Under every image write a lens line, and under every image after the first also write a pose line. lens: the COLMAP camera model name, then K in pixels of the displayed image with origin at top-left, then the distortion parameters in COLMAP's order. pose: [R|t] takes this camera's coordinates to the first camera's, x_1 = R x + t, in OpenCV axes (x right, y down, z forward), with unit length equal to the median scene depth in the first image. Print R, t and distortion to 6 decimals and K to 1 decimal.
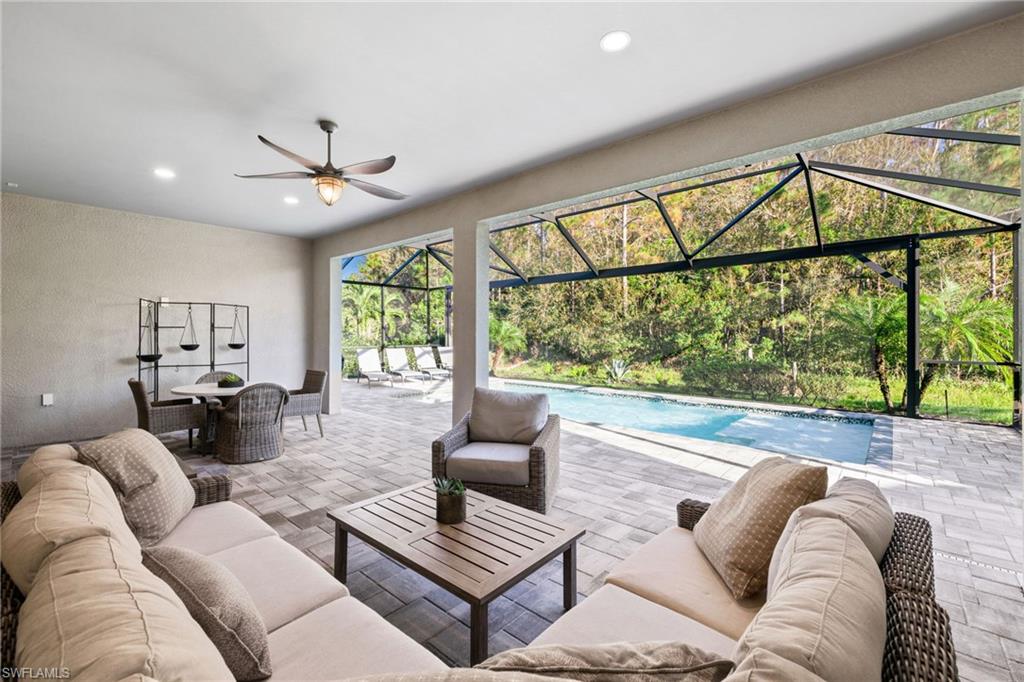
lens RADIAL K [[429.8, 0, 510.7], [0, 429.8, 334.4], [0, 0, 1]] dist [0.000252, -0.000014]
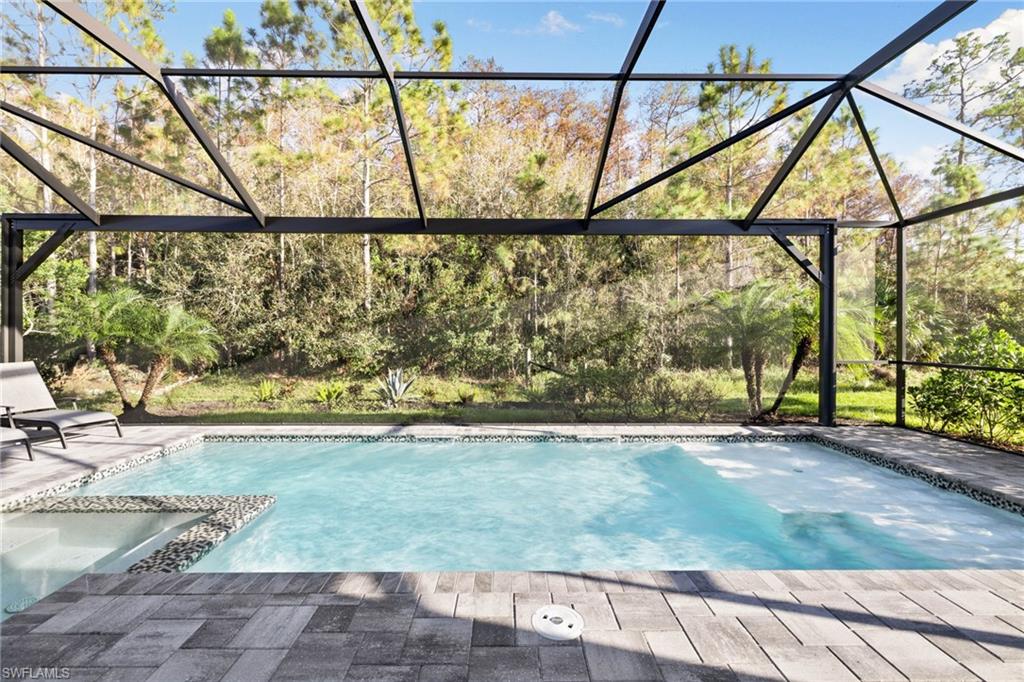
lens RADIAL K [[429.8, 0, 510.7], [0, 429.8, 334.4], [0, 0, 1]] dist [0.000252, -0.000014]
pose [[0.738035, 0.000584, 0.674762, -0.066823], [-0.001275, 0.999999, 0.000529, 0.002236], [-0.674761, -0.001251, 0.738035, 0.360410]]
